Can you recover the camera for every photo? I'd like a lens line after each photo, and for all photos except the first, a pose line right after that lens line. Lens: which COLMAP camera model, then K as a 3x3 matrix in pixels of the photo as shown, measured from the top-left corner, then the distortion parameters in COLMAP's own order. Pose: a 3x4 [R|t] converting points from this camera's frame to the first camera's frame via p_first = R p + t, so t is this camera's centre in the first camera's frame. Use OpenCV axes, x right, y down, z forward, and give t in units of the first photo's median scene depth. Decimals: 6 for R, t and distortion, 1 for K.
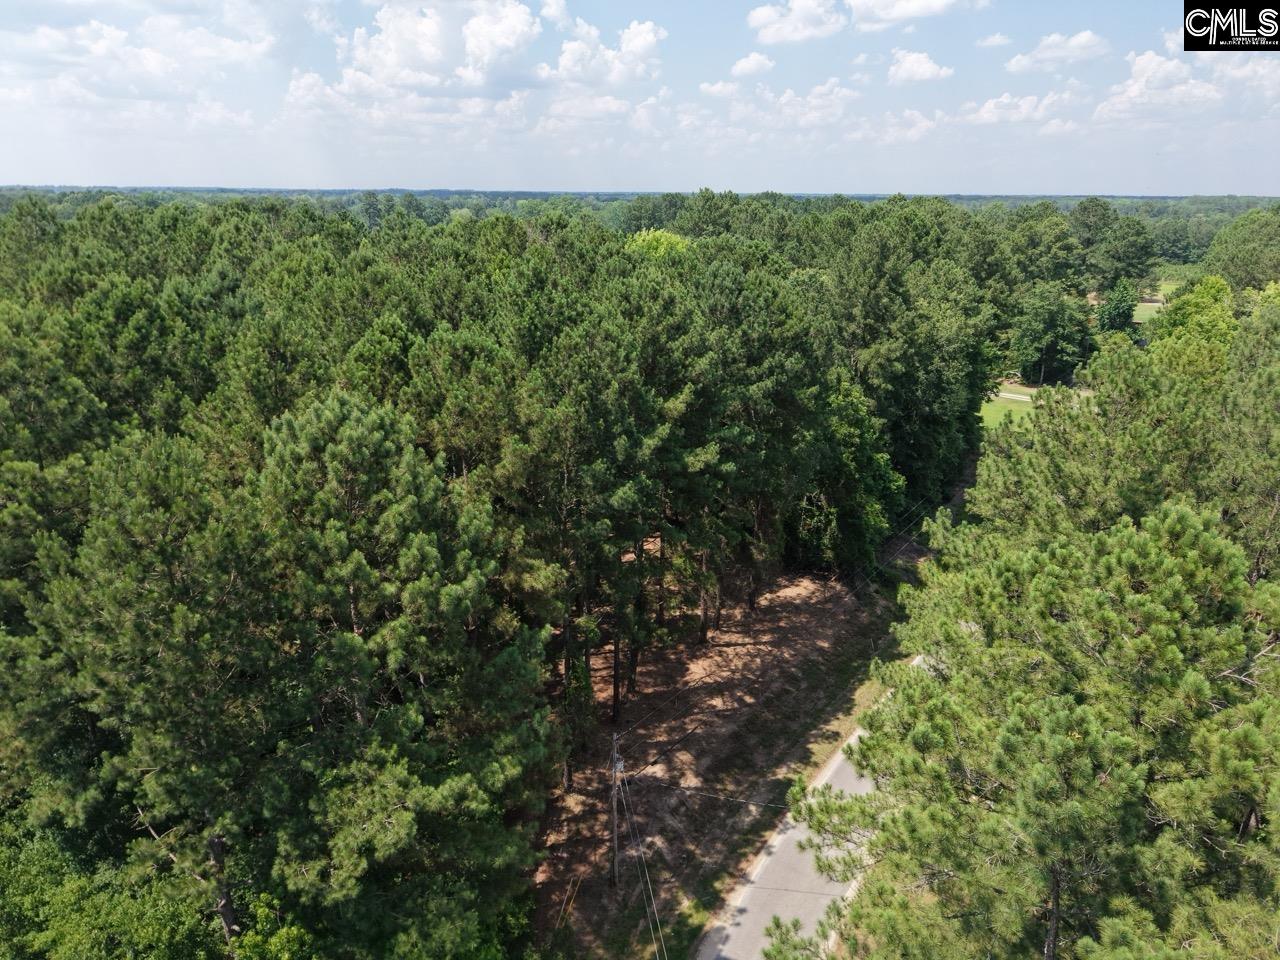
lens RADIAL K [[866.3, 0, 646.6], [0, 866.3, 477.4], [0, 0, 1]] dist [0.011696, -0.012253]
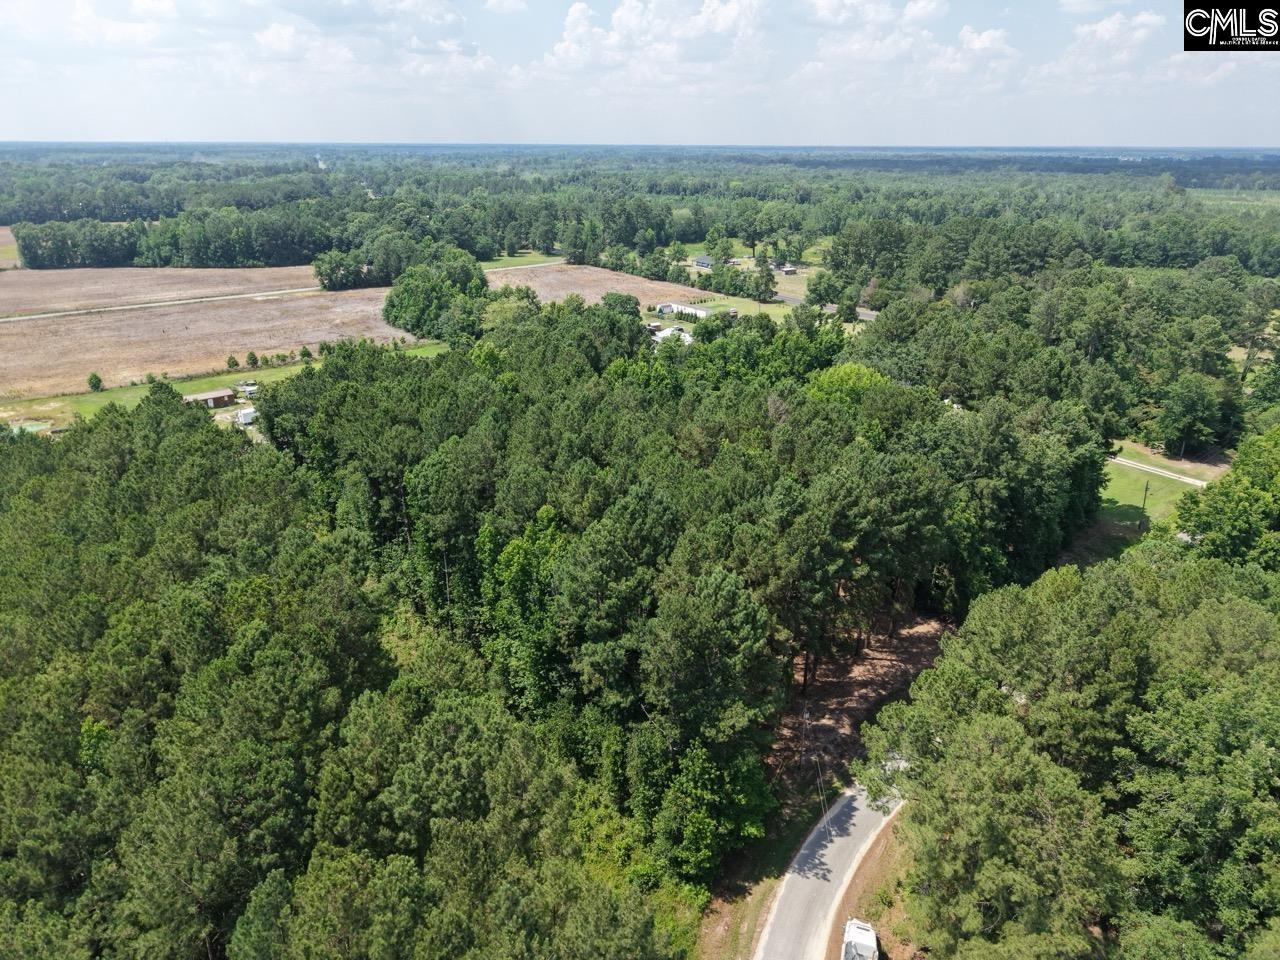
lens RADIAL K [[864.9, 0, 630.6], [0, 864.9, 469.4], [0, 0, 1]] dist [0.006351, -0.014804]
pose [[0.969054, 0.063430, -0.238559, 0.007567], [-0.055489, 0.997663, 0.039867, -0.227364], [0.240530, -0.025395, 0.970309, -0.785440]]
